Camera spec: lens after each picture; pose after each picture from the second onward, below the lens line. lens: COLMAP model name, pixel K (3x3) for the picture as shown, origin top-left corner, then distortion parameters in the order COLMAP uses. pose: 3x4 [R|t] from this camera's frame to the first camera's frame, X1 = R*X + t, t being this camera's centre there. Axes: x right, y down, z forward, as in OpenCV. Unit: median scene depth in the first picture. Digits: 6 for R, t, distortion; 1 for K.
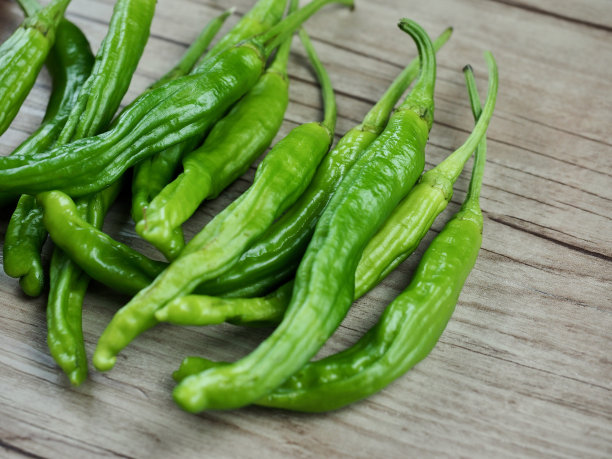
lens RADIAL K [[1407.2, 0, 316.3], [0, 1407.2, 224.0], [0, 0, 1]] dist [0.041786, 0.000000]
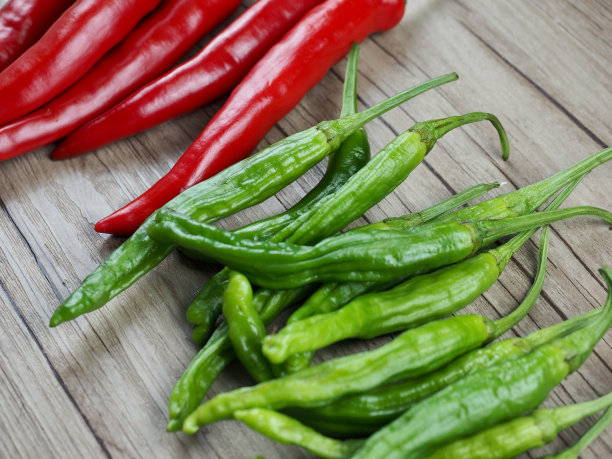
lens RADIAL K [[1407.2, 0, 315.4], [0, 1407.2, 219.7], [0, 0, 1]] dist [0.041786, 0.000000]
pose [[0.822888, 0.434021, -0.366718, 0.278194], [-0.423235, 0.898812, 0.114061, -0.224317], [0.379115, 0.061348, 0.923314, -0.079679]]
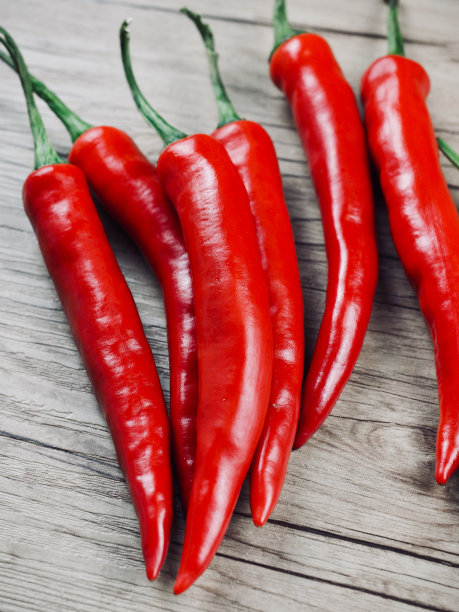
lens RADIAL K [[1407.2, 0, 221.1], [0, 1407.2, 296.8], [0, 0, 1]] dist [0.041786, 0.000000]
pose [[0.988795, -0.125727, 0.080476, -0.585008], [0.113290, 0.983087, 0.143894, -0.303047], [-0.097206, -0.133165, 0.986315, -0.011499]]
